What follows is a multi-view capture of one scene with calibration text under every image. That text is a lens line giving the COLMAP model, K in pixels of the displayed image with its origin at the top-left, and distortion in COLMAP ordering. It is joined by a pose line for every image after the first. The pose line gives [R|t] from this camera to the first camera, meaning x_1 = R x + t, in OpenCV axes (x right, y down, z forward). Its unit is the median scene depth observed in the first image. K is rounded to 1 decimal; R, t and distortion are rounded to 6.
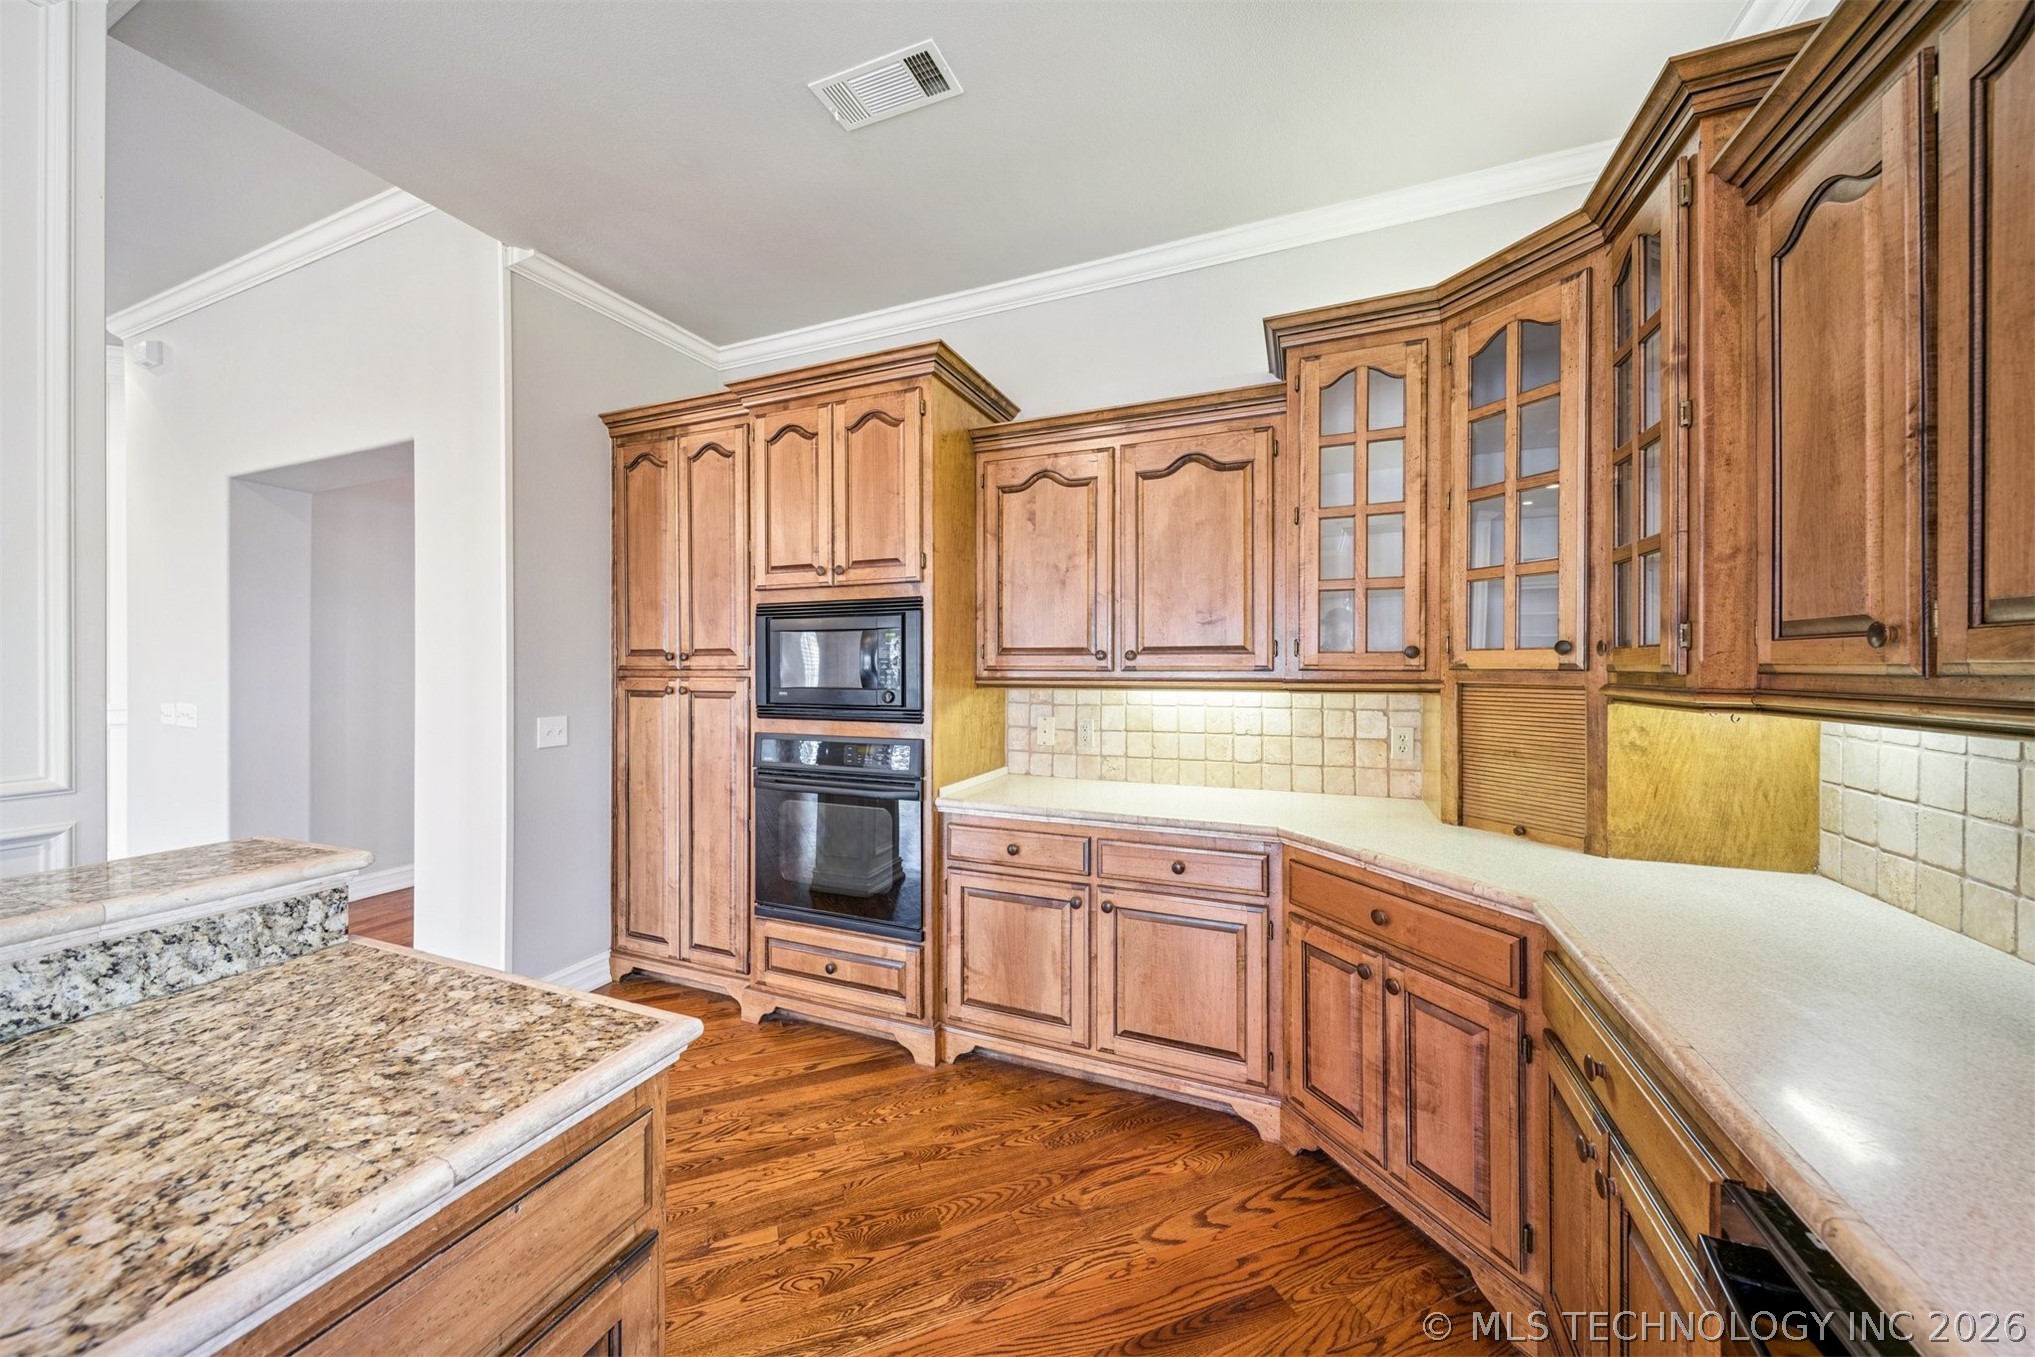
lens RADIAL K [[720.2, 0, 999.7], [0, 720.2, 669.7], [0, 0, 1]] dist [0.011884, -0.001068]
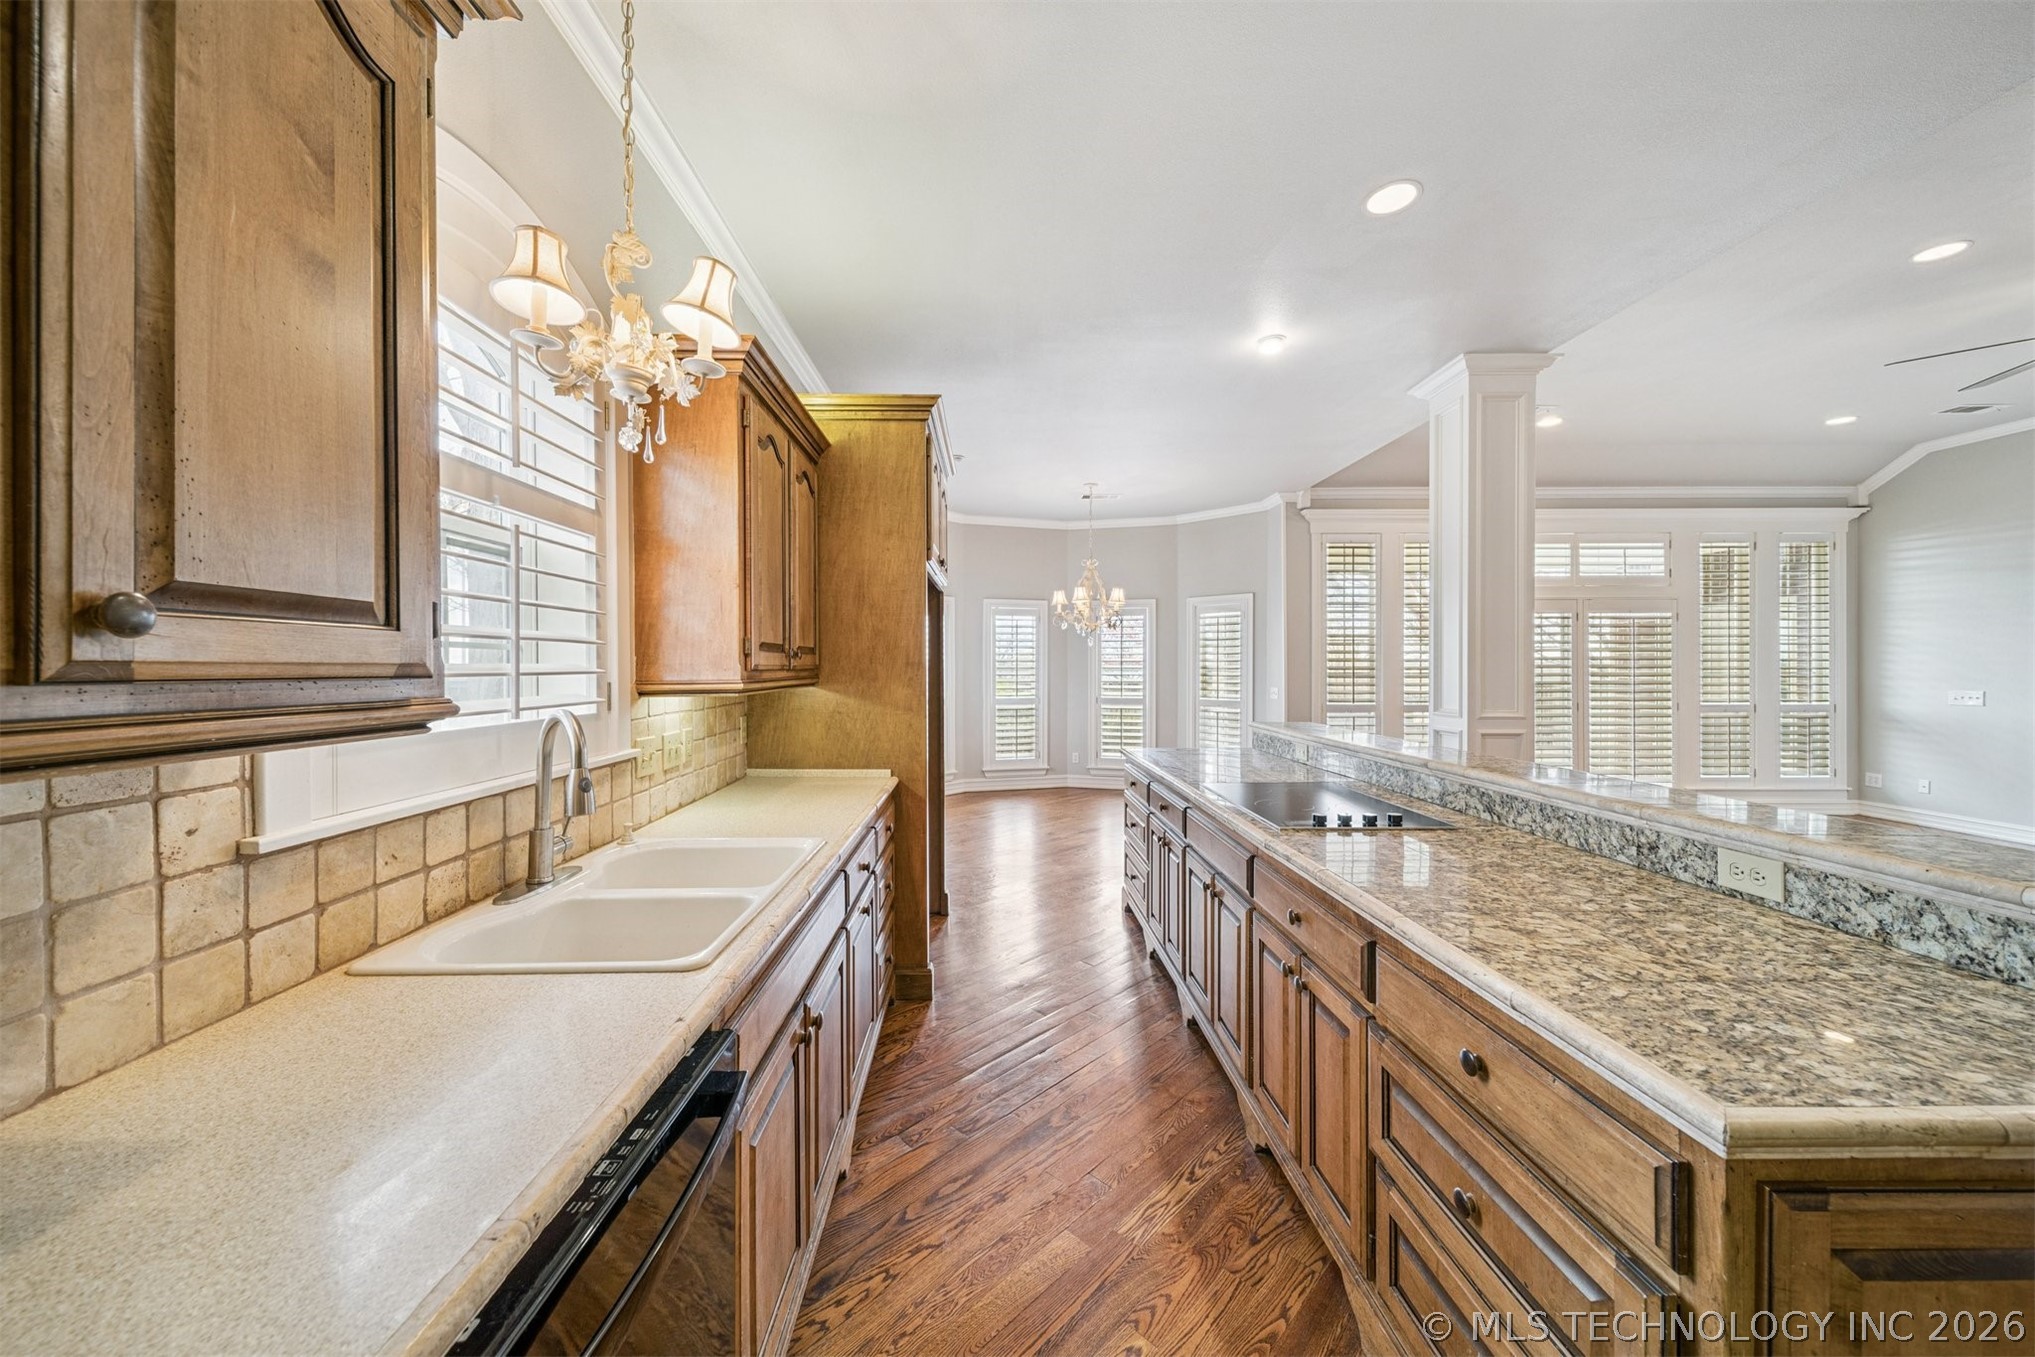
lens RADIAL K [[720.2, 0, 1008.8], [0, 720.2, 671.6], [0, 0, 1]] dist [0.011884, -0.001068]
pose [[-0.909622, 0.002319, -0.415430, 0.261312], [-0.003523, 0.999905, 0.013296, -0.004073], [0.415422, 0.013557, -0.909528, 0.596662]]
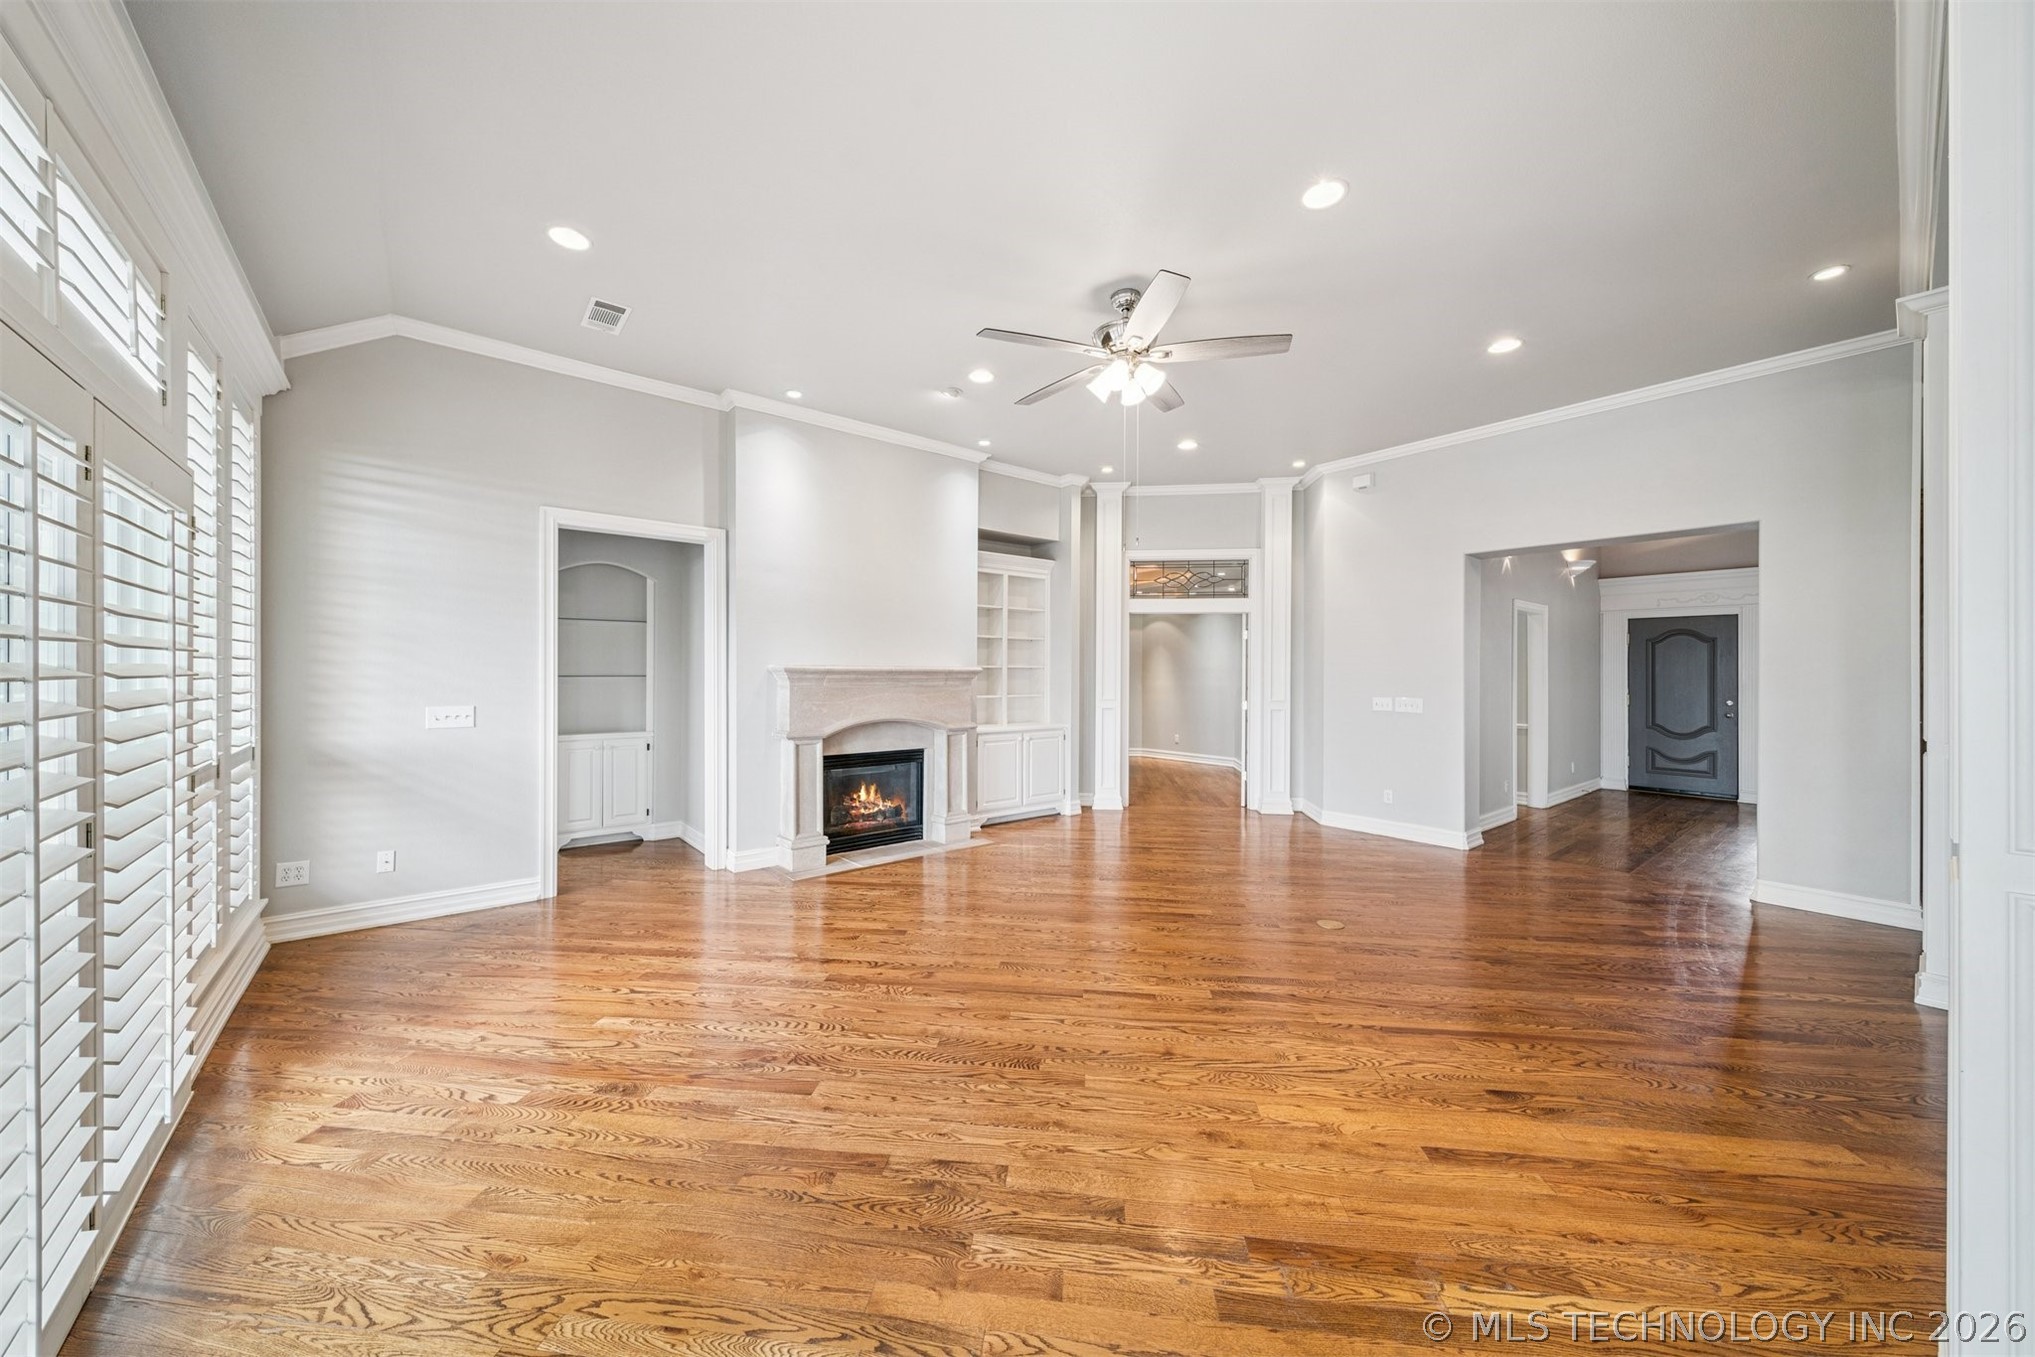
lens RADIAL K [[720.2, 0, 1005.0], [0, 720.2, 672.0], [0, 0, 1]] dist [0.011884, -0.001068]
pose [[0.886631, 0.002079, -0.462473, -1.966464], [-0.005009, 0.999974, -0.005108, 0.004773], [0.462450, 0.006845, 0.886619, -1.361345]]
